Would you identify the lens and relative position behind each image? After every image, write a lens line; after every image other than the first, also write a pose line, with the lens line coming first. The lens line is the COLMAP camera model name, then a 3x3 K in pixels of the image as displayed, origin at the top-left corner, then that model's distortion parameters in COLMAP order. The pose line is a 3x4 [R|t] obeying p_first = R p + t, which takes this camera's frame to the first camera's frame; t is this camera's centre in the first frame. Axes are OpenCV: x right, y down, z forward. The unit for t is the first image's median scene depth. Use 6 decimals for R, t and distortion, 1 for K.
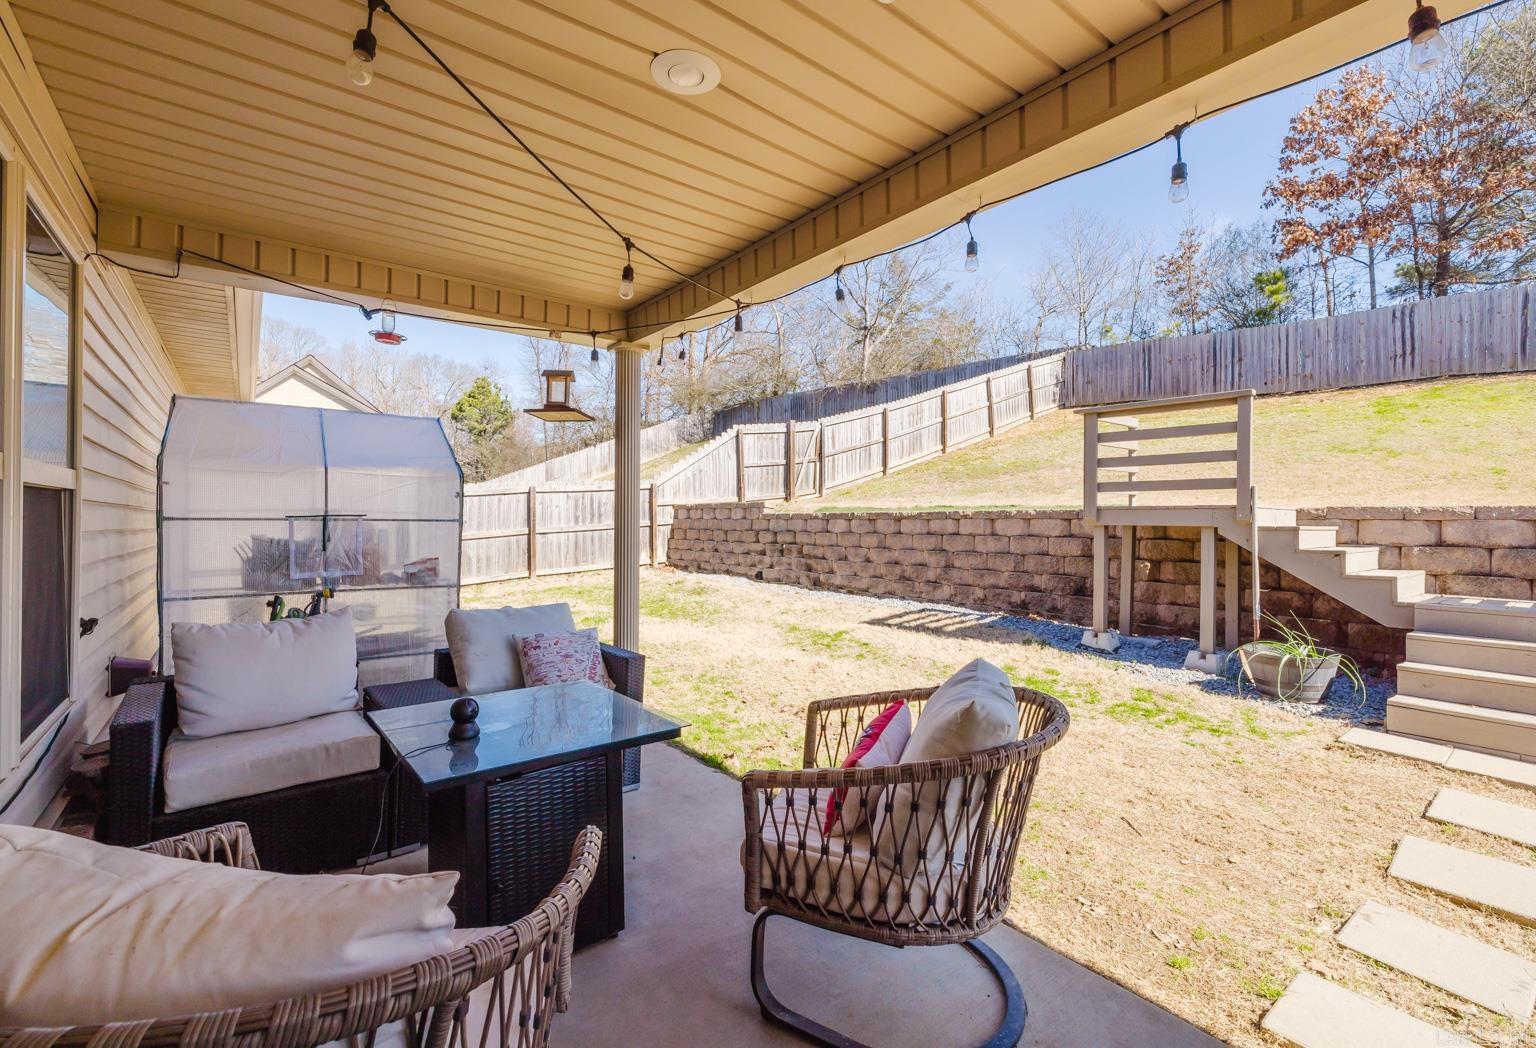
lens RADIAL K [[668.6, 0, 760.4], [0, 668.6, 520.0], [0, 0, 1]] dist [0.000879, 0.000082]
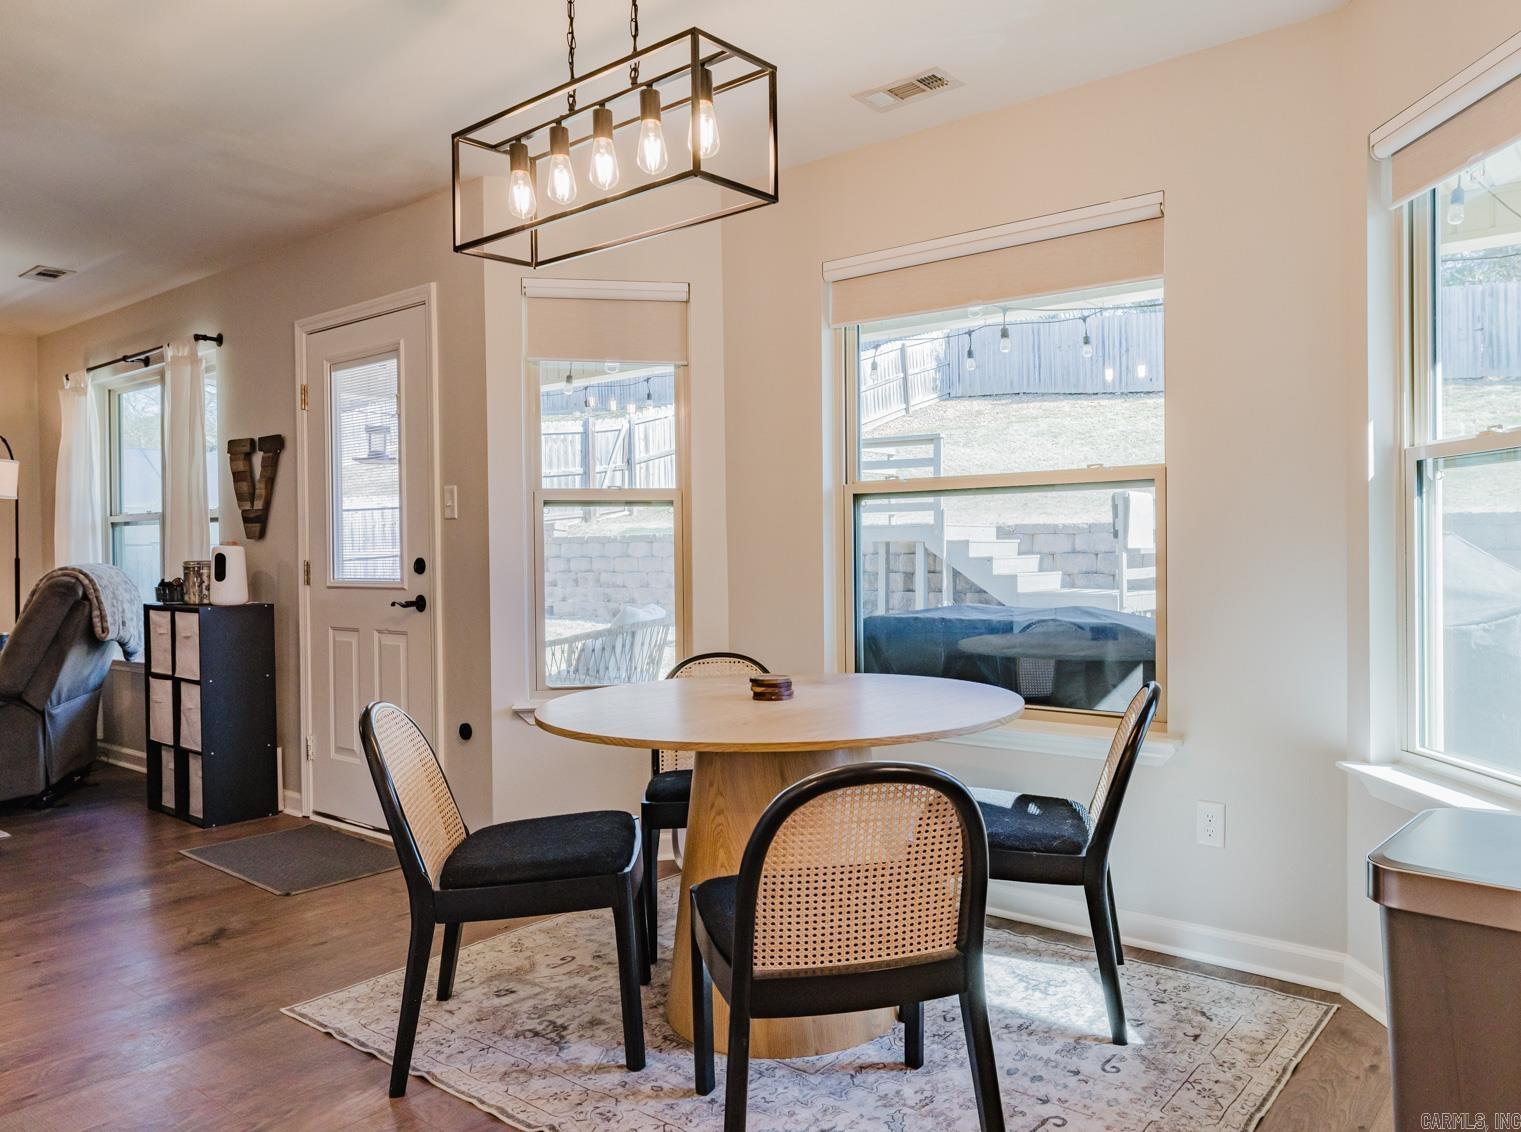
lens RADIAL K [[1096.9, 0, 848.0], [0, 1096.9, 567.5], [0, 0, 1]] dist [-0.025491, 0.003887]
pose [[0.966492, -0.020799, 0.255853, 0.010601], [0.016243, 0.999670, 0.019910, 0.008097], [-0.256183, -0.015087, 0.966511, -0.467027]]
